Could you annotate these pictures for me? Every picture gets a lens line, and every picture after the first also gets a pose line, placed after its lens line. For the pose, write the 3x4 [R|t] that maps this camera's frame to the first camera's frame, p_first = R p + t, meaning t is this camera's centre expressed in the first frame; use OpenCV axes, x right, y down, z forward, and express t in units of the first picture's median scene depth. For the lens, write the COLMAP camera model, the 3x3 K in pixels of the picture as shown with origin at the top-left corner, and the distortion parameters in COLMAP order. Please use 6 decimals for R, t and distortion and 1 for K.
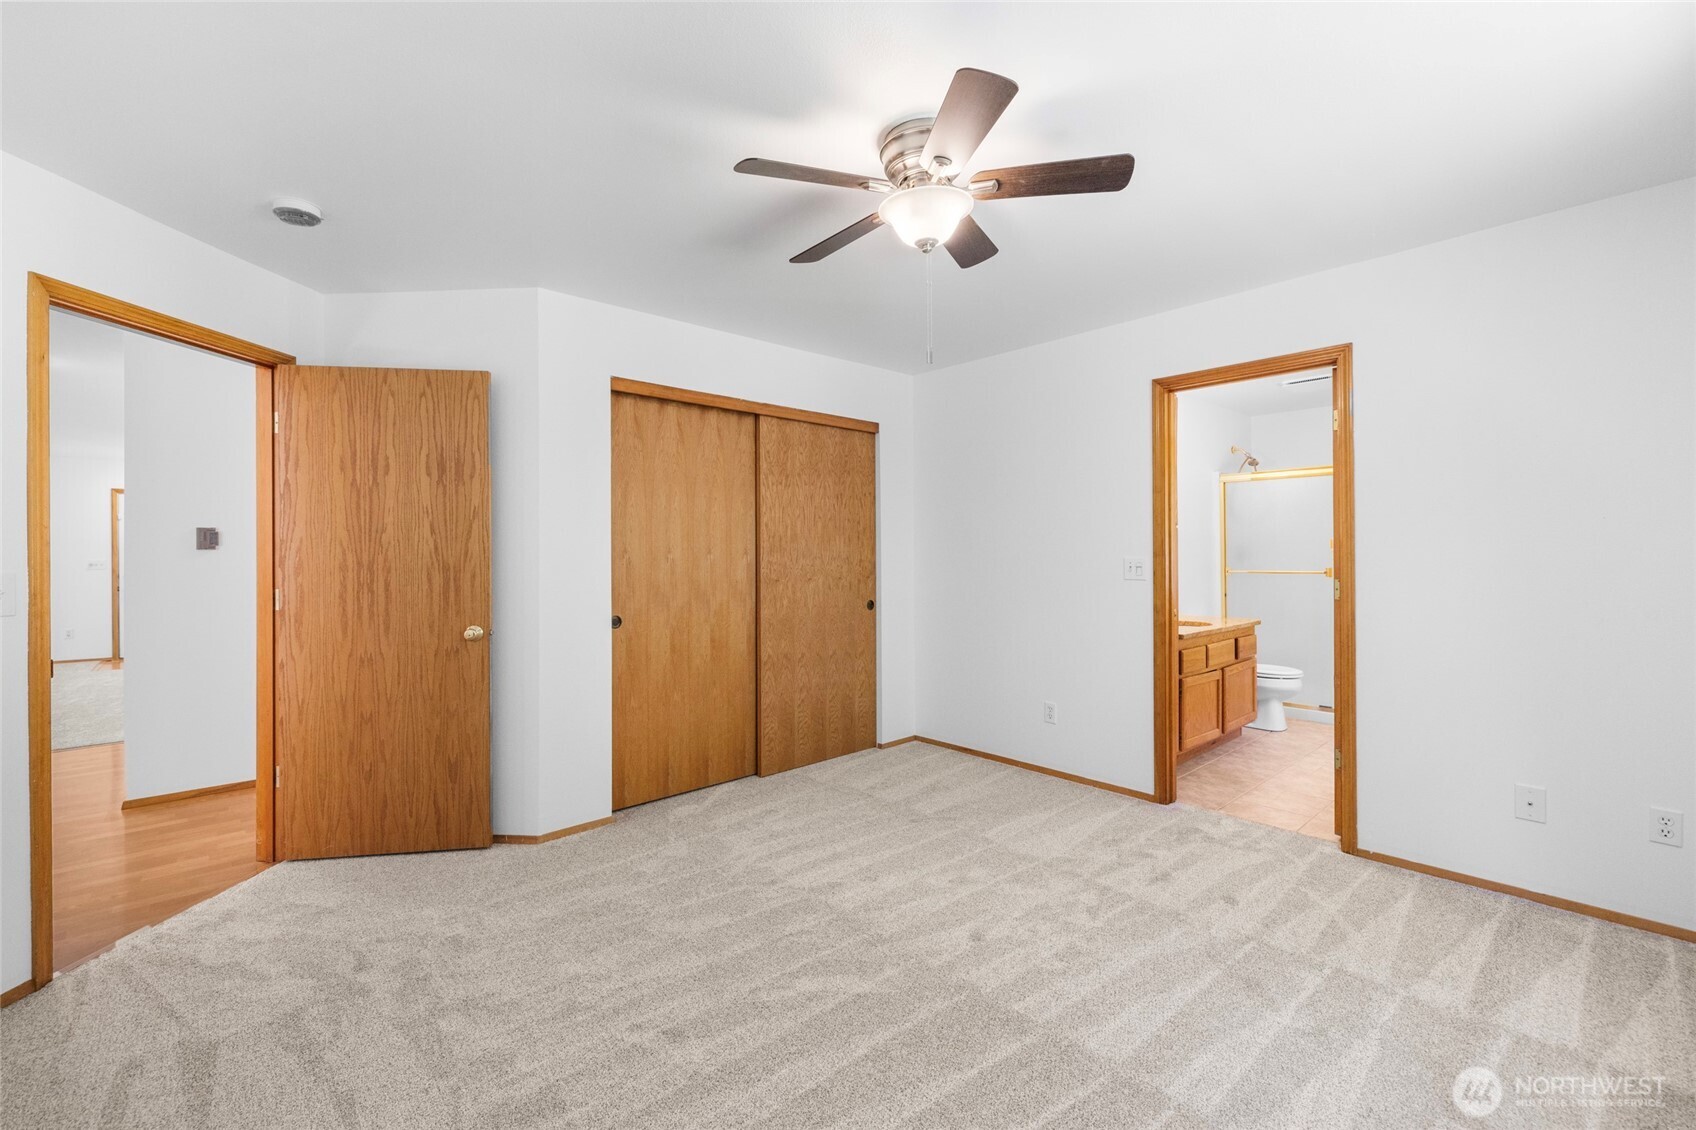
lens RADIAL K [[714.6, 0, 839.9], [0, 714.6, 553.2], [0, 0, 1]] dist [-0.000464, -0.000477]
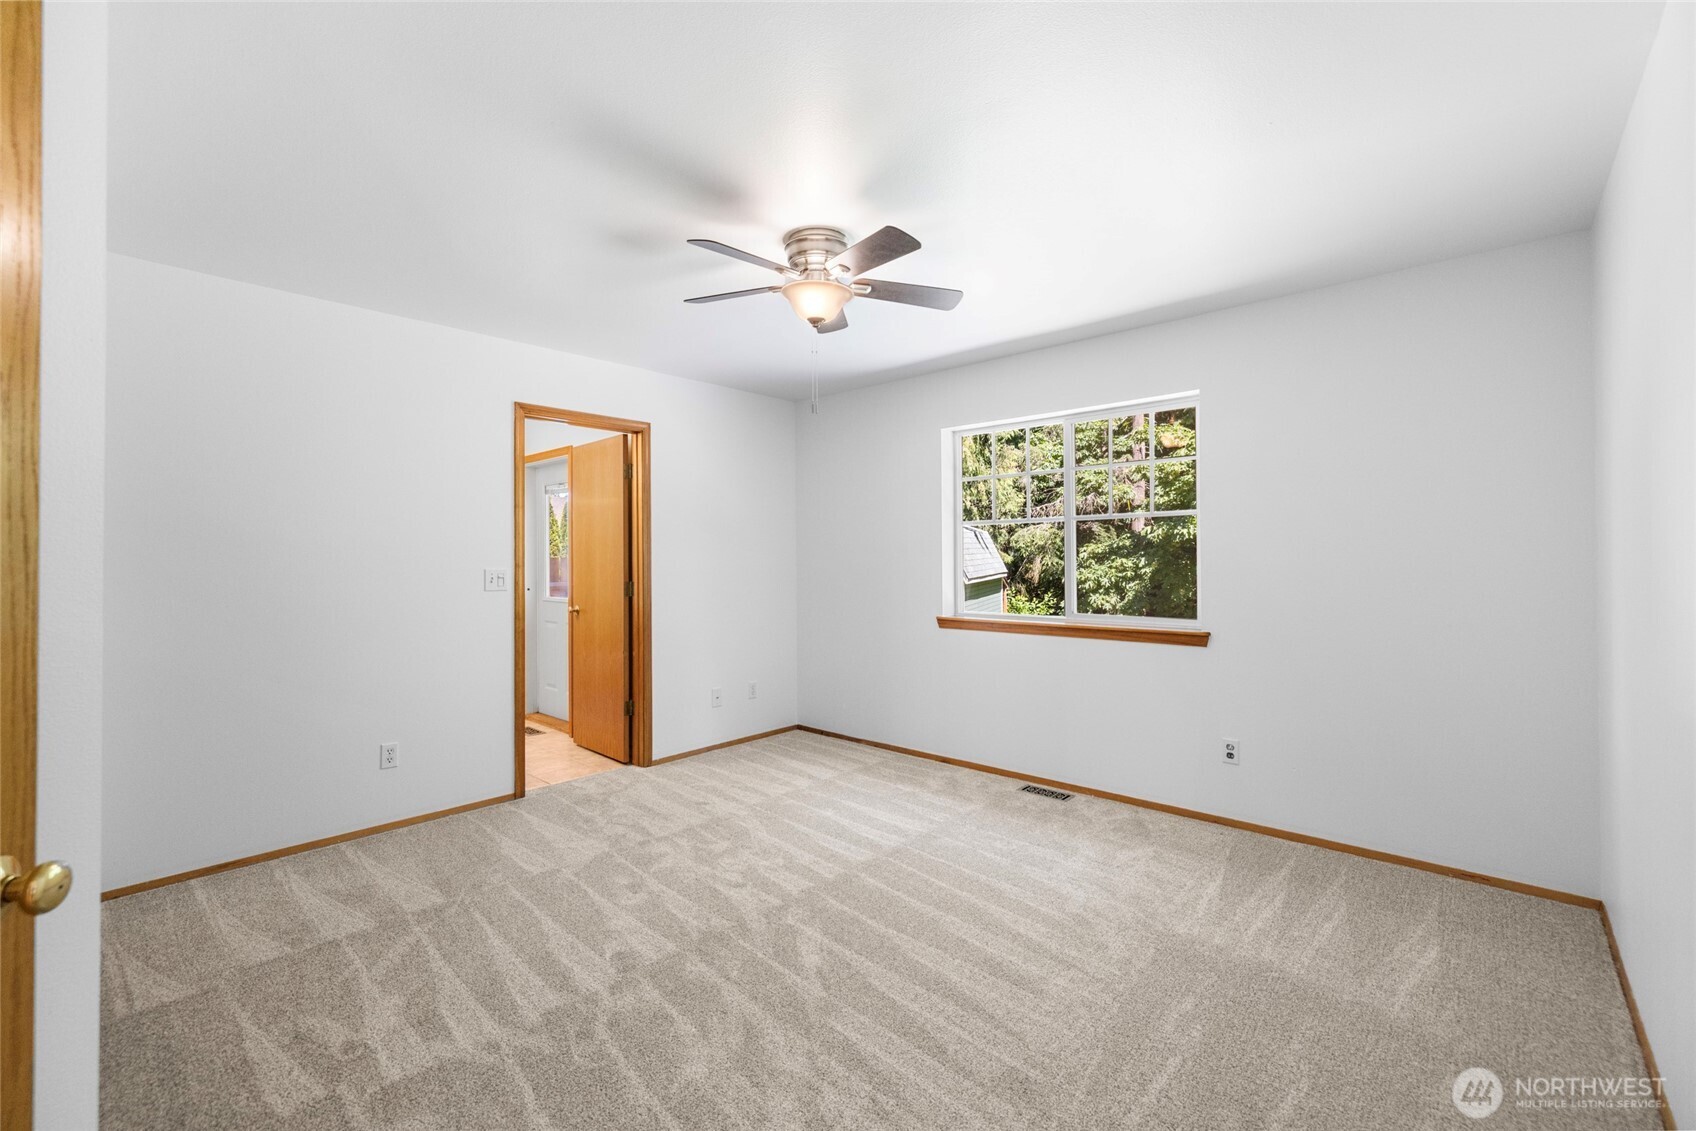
lens RADIAL K [[714.6, 0, 839.9], [0, 714.6, 553.7], [0, 0, 1]] dist [-0.000464, -0.000477]
pose [[-0.101259, 0.015073, 0.994746, -0.829285], [0.009835, 0.999852, -0.014150, 0.005847], [-0.994811, 0.008351, -0.101392, 0.779898]]
